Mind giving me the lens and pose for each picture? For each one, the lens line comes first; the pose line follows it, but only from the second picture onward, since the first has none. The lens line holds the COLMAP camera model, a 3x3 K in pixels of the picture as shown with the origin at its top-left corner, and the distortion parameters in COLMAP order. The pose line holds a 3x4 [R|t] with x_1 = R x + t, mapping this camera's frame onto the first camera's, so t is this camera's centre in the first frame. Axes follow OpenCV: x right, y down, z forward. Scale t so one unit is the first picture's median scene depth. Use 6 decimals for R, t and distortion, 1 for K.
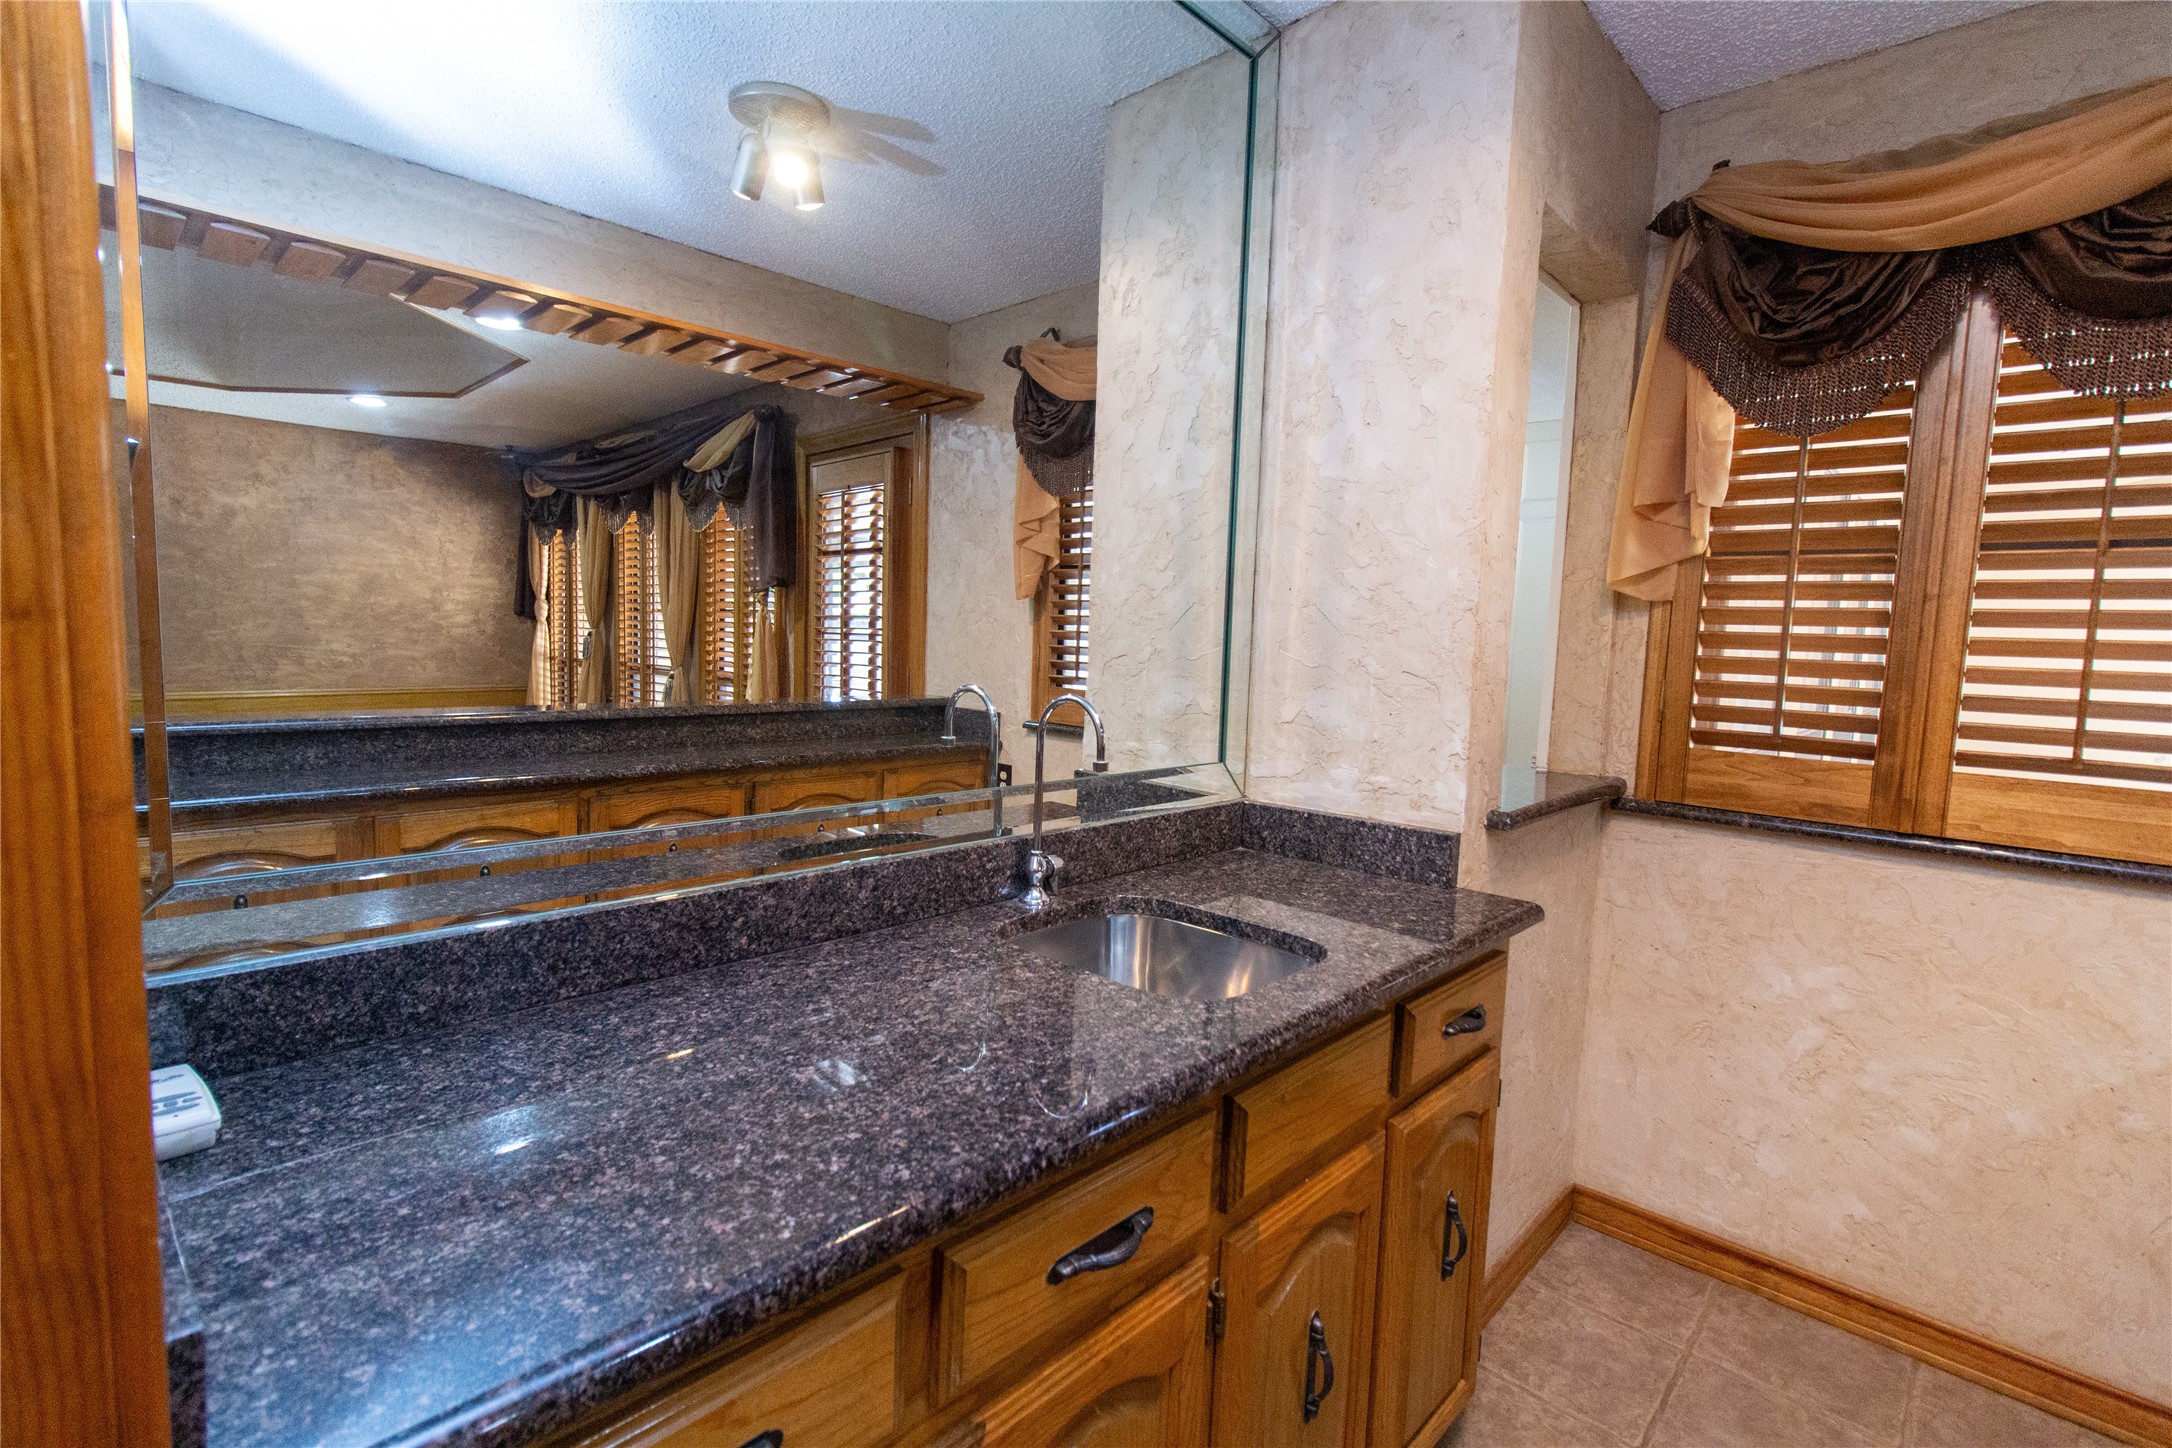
lens RADIAL K [[1000.2, 0, 1081.4], [0, 1000.2, 712.2], [0, 0, 1]] dist [0.000104, 0.000678]
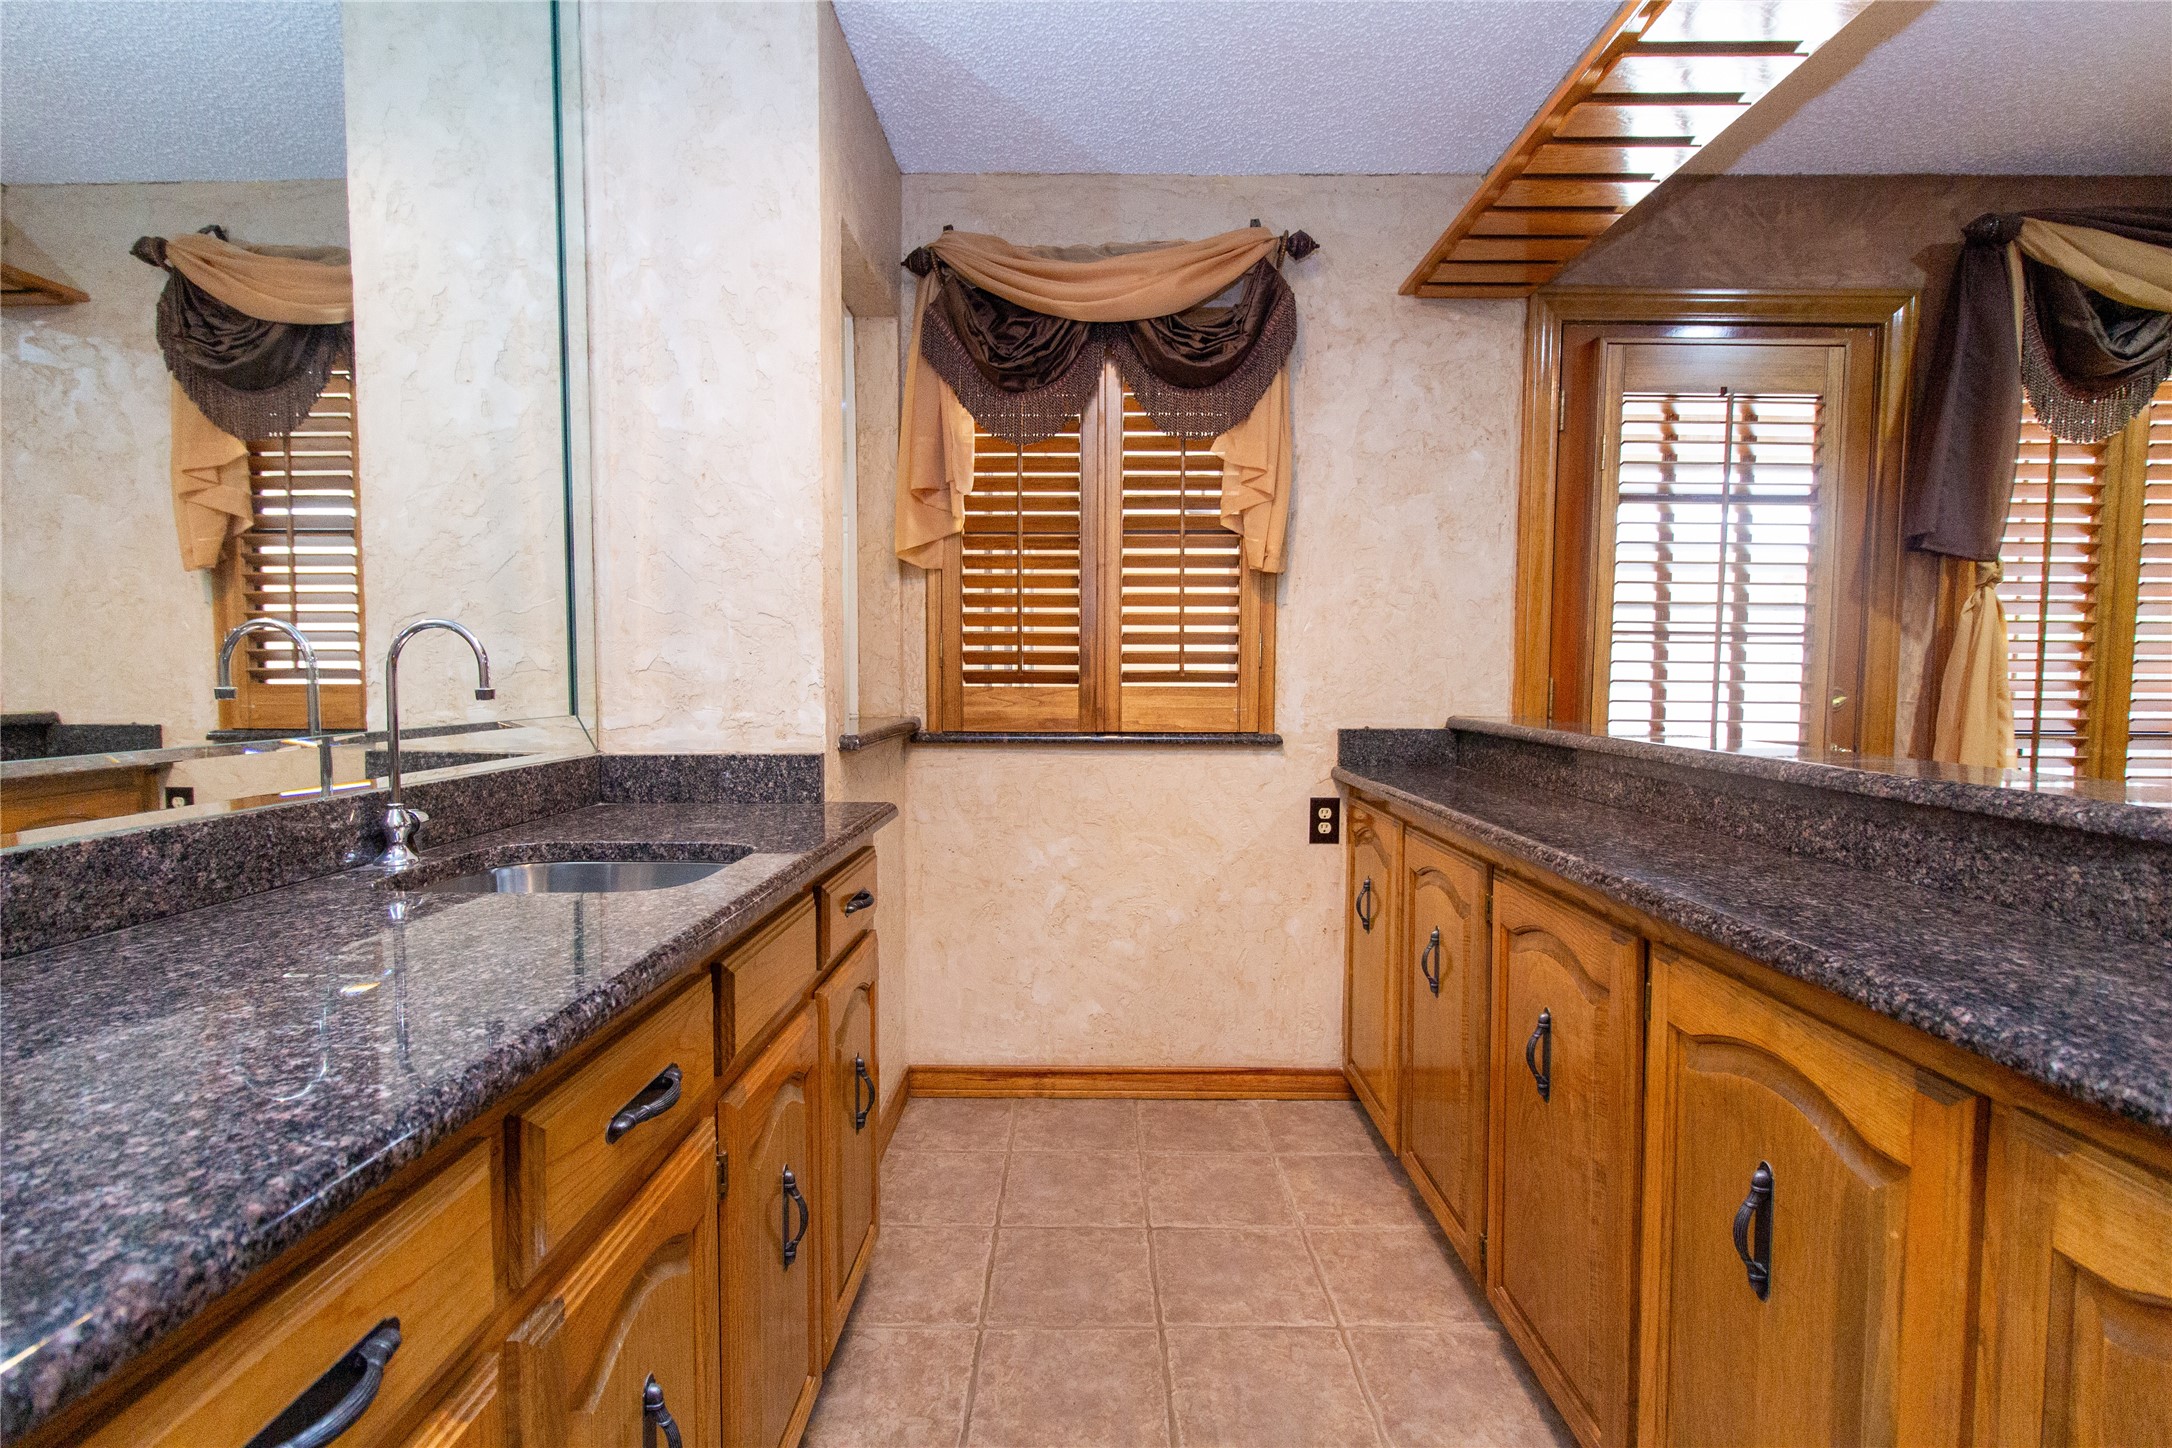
lens RADIAL K [[1000.2, 0, 1080.8], [0, 1000.2, 713.5], [0, 0, 1]] dist [0.000104, 0.000678]
pose [[0.736288, -0.064463, 0.673591, -0.151418], [0.080874, 0.996700, 0.006983, 0.084095], [-0.671818, 0.049335, 0.739071, -0.028754]]
